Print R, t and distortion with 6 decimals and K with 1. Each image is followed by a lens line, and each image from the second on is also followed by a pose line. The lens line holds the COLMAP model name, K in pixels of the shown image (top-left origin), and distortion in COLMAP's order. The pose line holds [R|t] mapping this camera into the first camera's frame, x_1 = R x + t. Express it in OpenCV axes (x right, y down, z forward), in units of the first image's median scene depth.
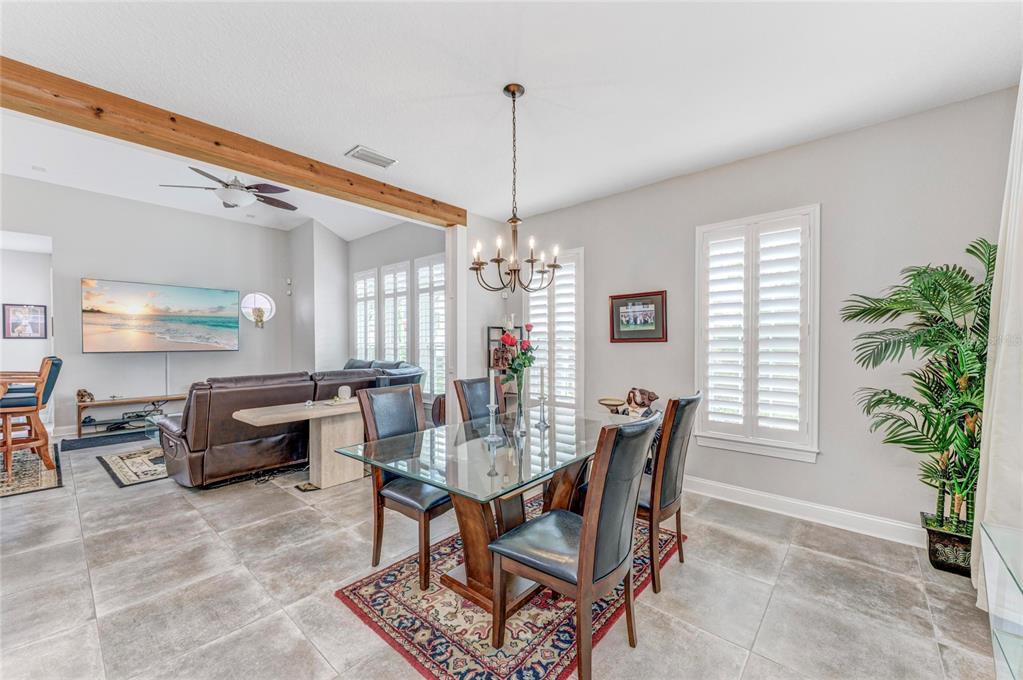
lens RADIAL K [[398.5, 0, 516.9], [0, 398.5, 347.4], [0, 0, 1]] dist [0.023201, -0.008051]
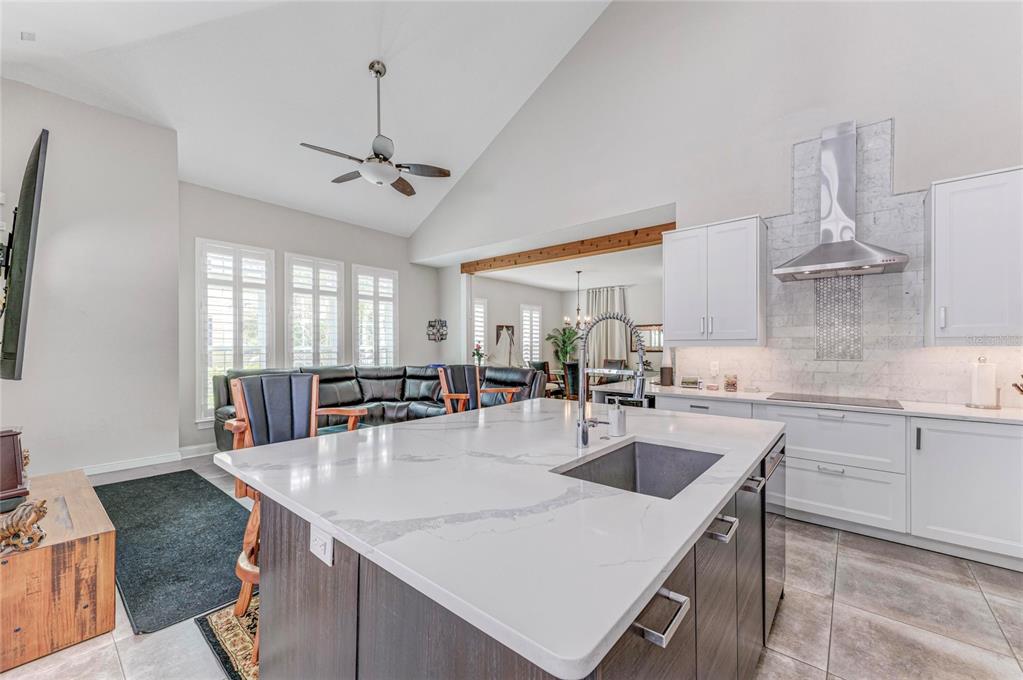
lens RADIAL K [[398.5, 0, 516.9], [0, 398.5, 347.4], [0, 0, 1]] dist [0.023201, -0.008051]
pose [[-0.021613, 0.000939, 0.999766, -1.604924], [0.016186, 0.999869, -0.000589, -0.001396], [-0.999635, 0.016170, -0.021625, 0.762406]]
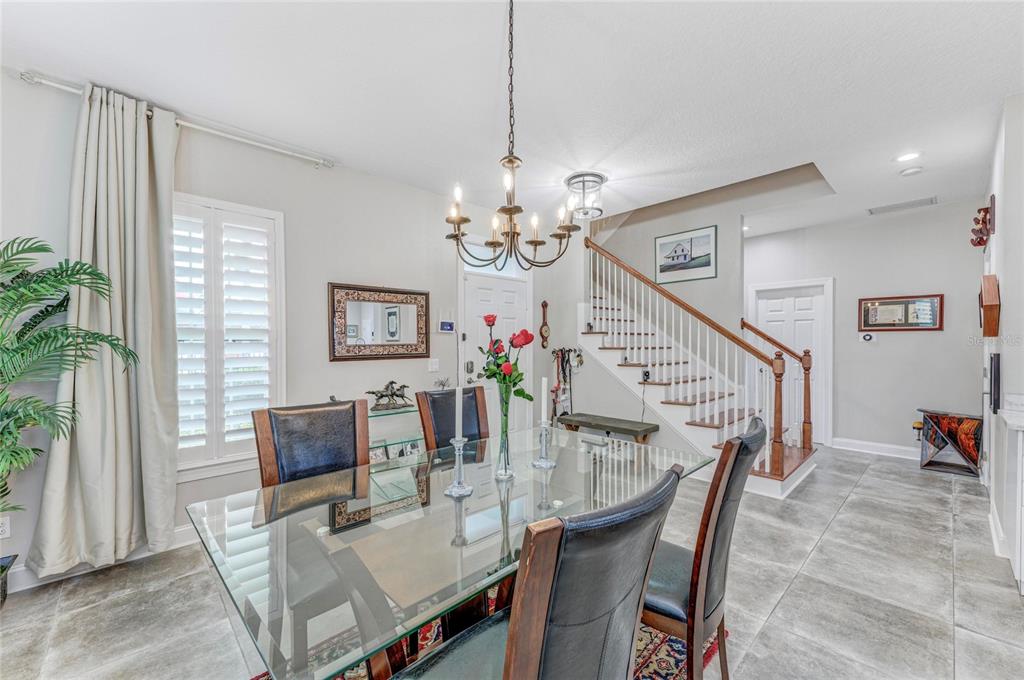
lens RADIAL K [[412.4, 0, 520.2], [0, 412.4, 339.9], [0, 0, 1]] dist [0.023147, 0.000096]
pose [[-0.996001, 0.006001, 0.089143, -0.039619], [0.006972, 0.999920, 0.010576, -0.011398], [-0.089072, 0.011155, -0.995963, 0.813845]]
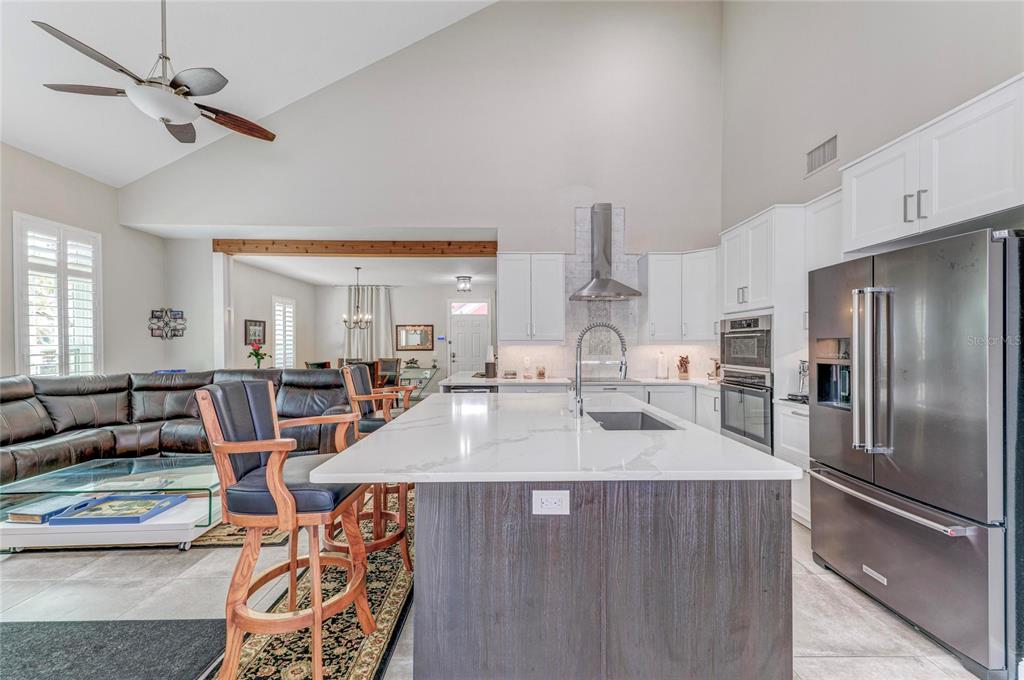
lens RADIAL K [[398.9, 0, 517.4], [0, 398.9, 347.4], [0, 0, 1]] dist [0.023201, -0.008051]
pose [[-0.668814, 0.000037, 0.743429, -1.572119], [0.014709, 0.999805, 0.013183, -0.006086], [-0.743284, 0.019752, -0.668684, 1.058941]]
